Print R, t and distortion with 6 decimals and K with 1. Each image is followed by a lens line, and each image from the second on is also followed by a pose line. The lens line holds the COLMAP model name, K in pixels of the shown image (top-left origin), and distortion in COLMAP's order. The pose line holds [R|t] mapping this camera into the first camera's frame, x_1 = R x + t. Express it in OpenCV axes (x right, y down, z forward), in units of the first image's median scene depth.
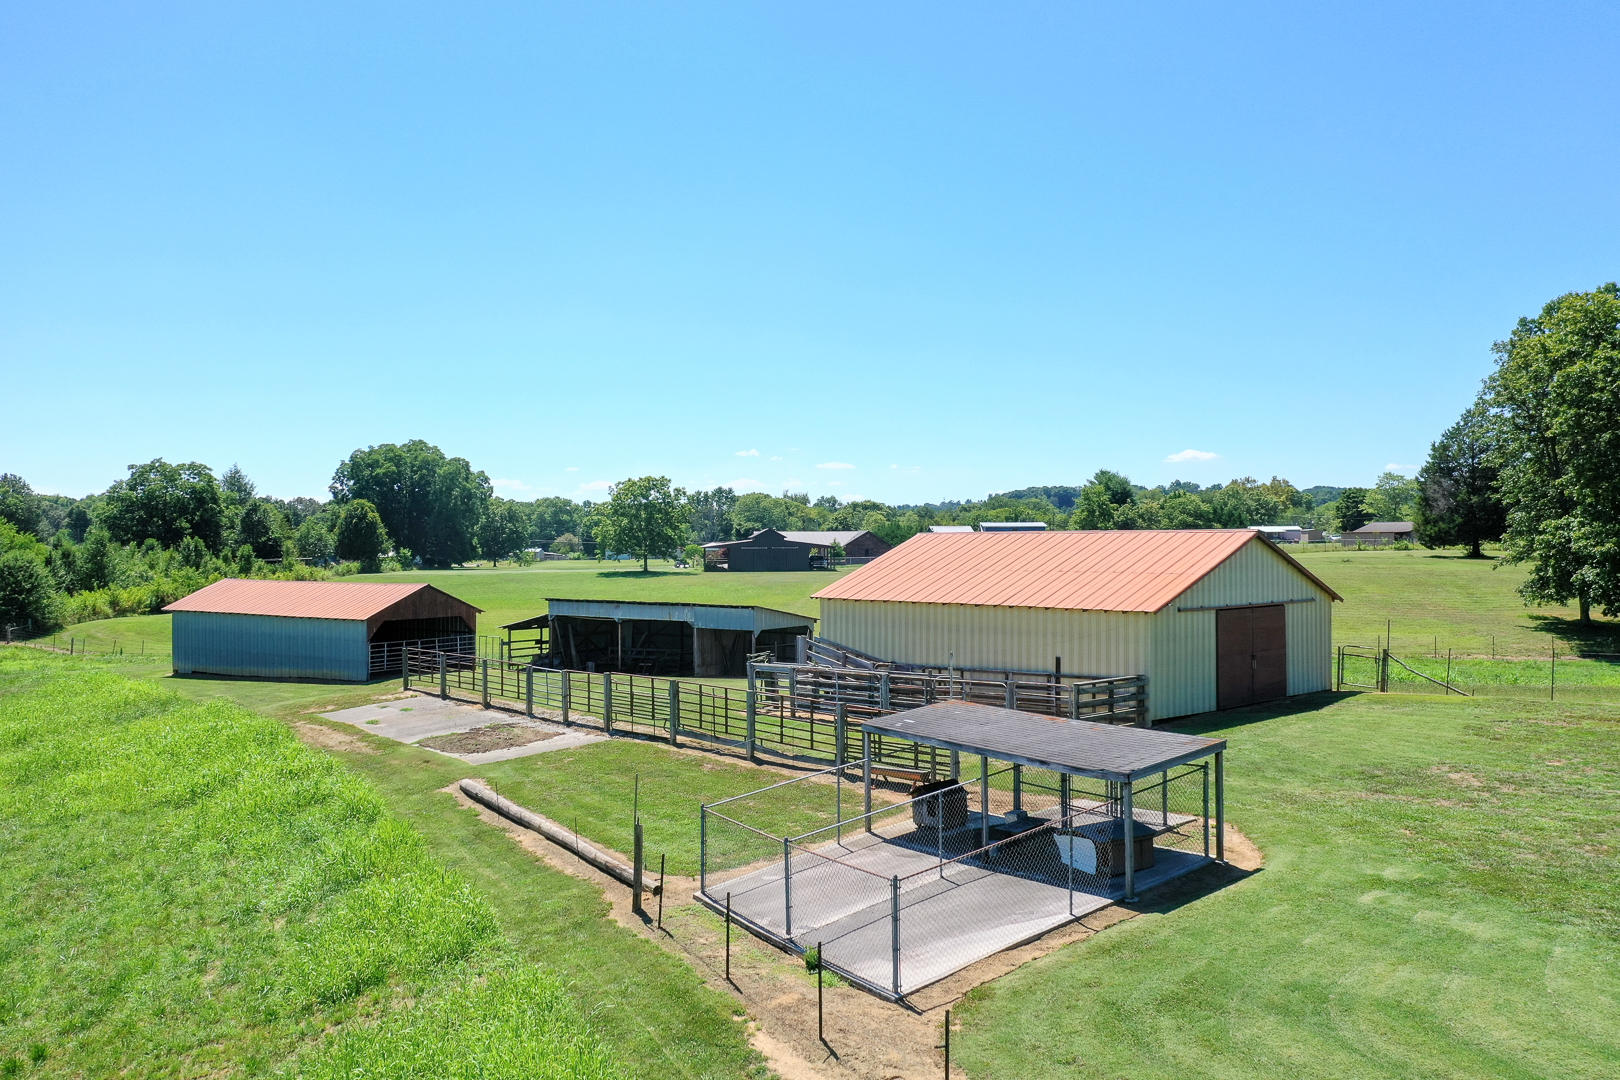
lens RADIAL K [[1270.6, 0, 810.0], [0, 1270.6, 540.0], [0, 0, 1]] dist [-0.002556, 0.001415]
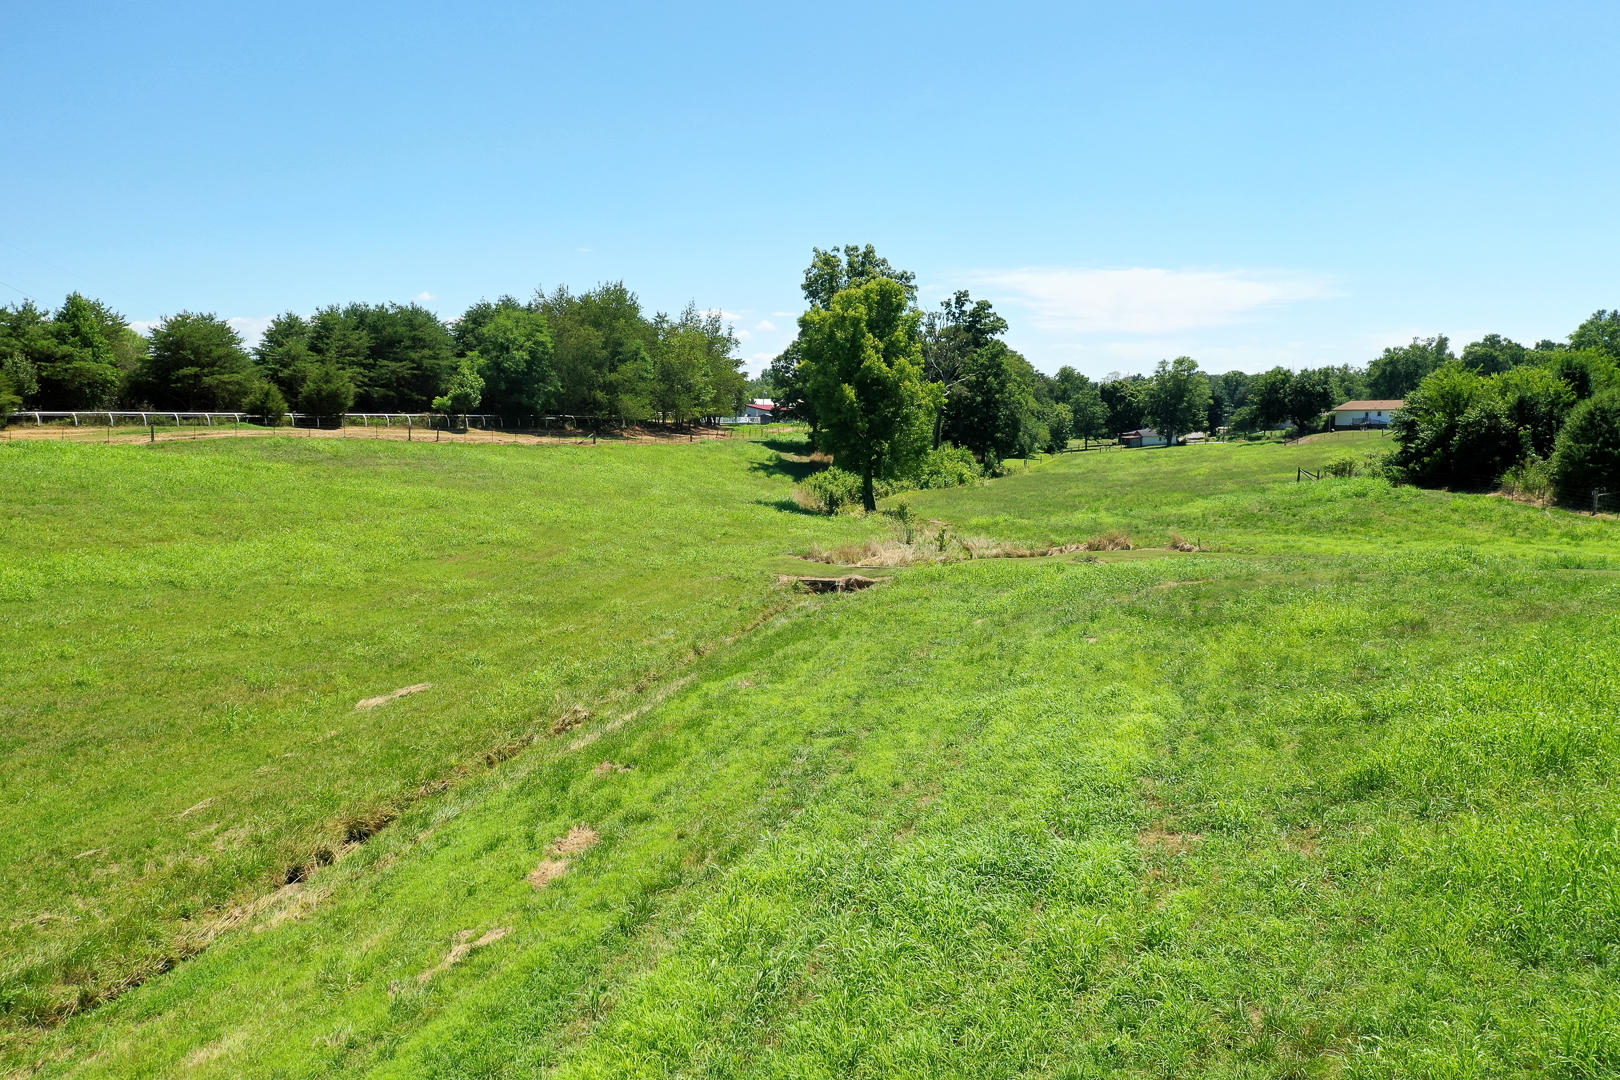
lens RADIAL K [[1270.6, 0, 810.0], [0, 1270.6, 540.0], [0, 0, 1]] dist [-0.002556, 0.001415]
pose [[0.427656, 0.086855, -0.899759, -0.148629], [0.004459, 0.995158, 0.098183, 0.019894], [0.903931, -0.046001, 0.425198, 0.250871]]
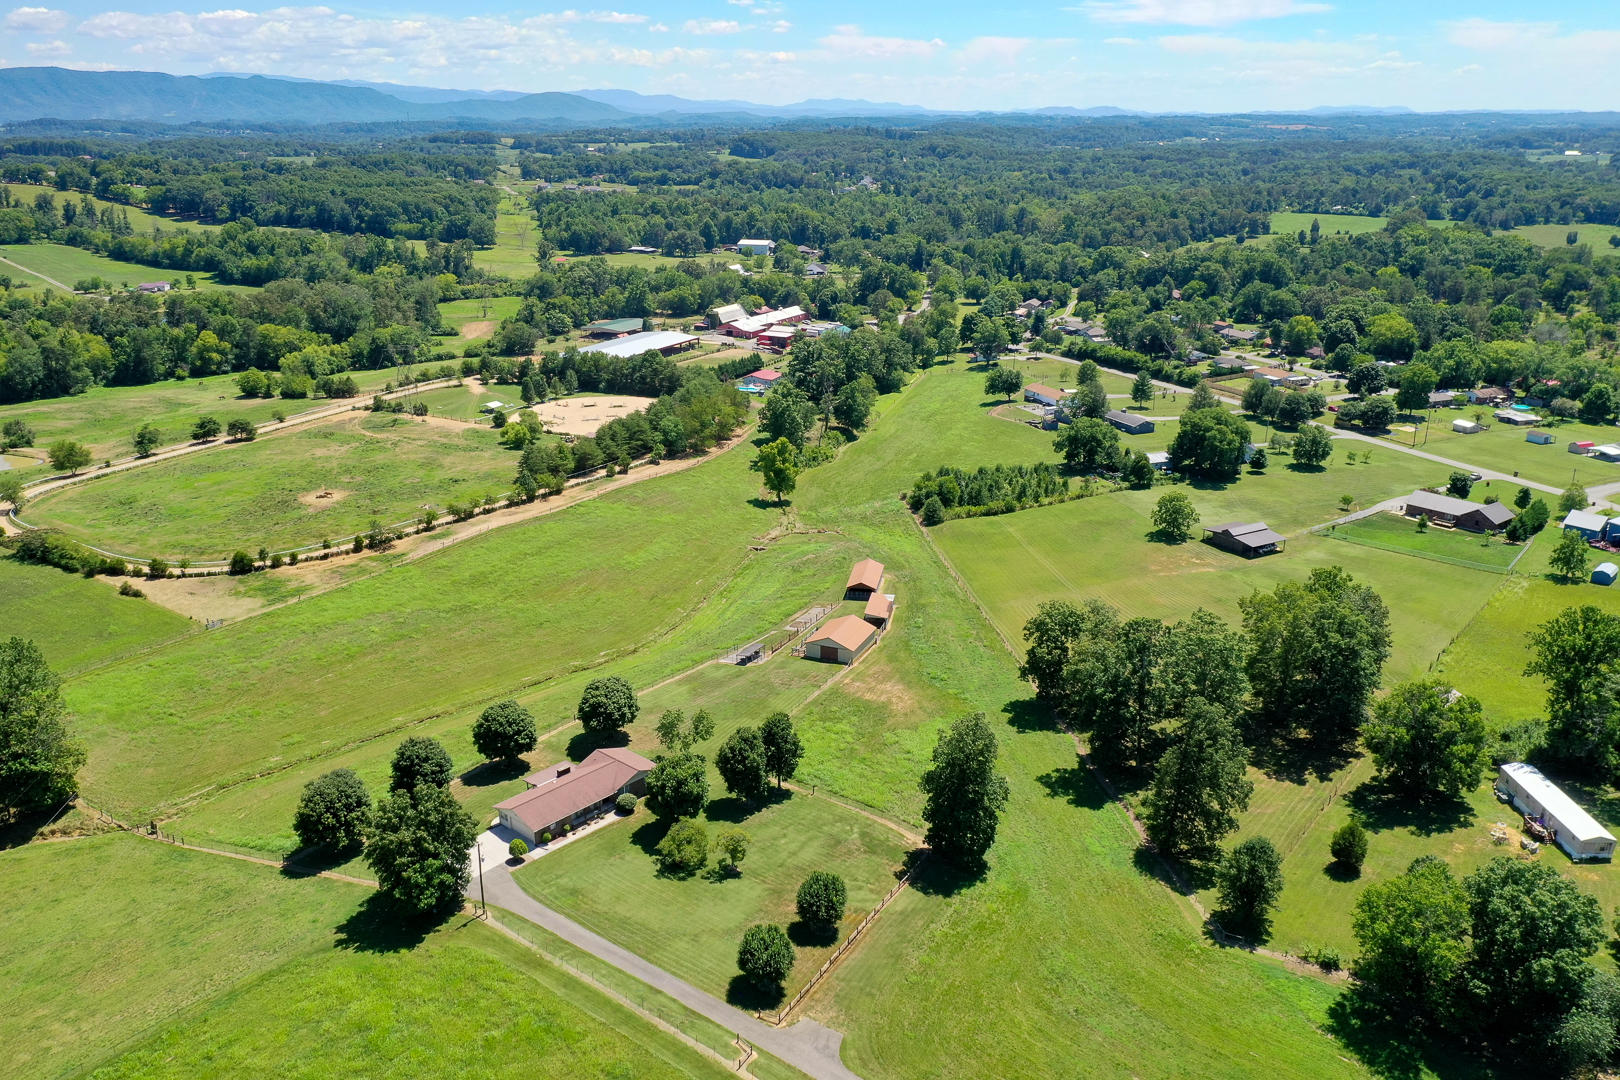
lens RADIAL K [[1270.6, 0, 810.0], [0, 1270.6, 540.0], [0, 0, 1]] dist [-0.002556, 0.001415]
pose [[0.413333, 0.289385, -0.863373, 1.941311], [0.000699, 0.948056, 0.318104, -0.856622], [0.910580, -0.132086, 0.391661, -0.547683]]
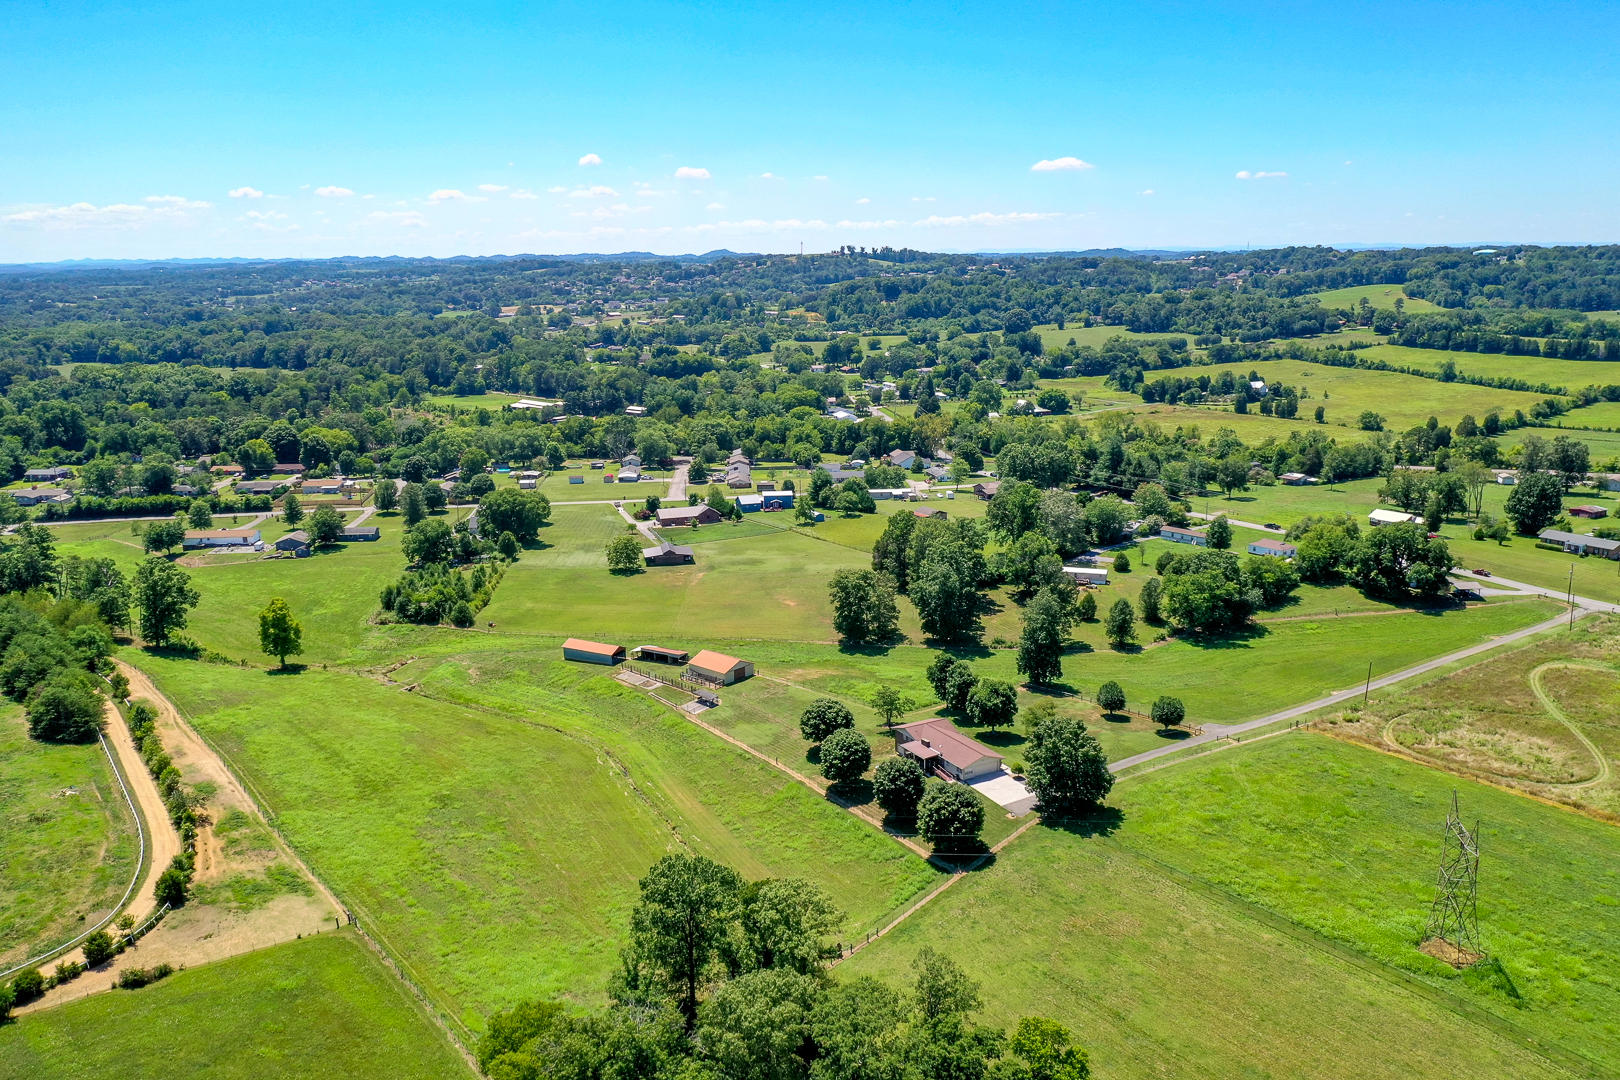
lens RADIAL K [[1270.6, 0, 810.0], [0, 1270.6, 540.0], [0, 0, 1]] dist [-0.002556, 0.001415]
pose [[0.993789, -0.025646, 0.108286, -0.035260], [0.001403, 0.975892, 0.218251, -0.847835], [-0.111273, -0.216744, 0.969866, -2.288829]]
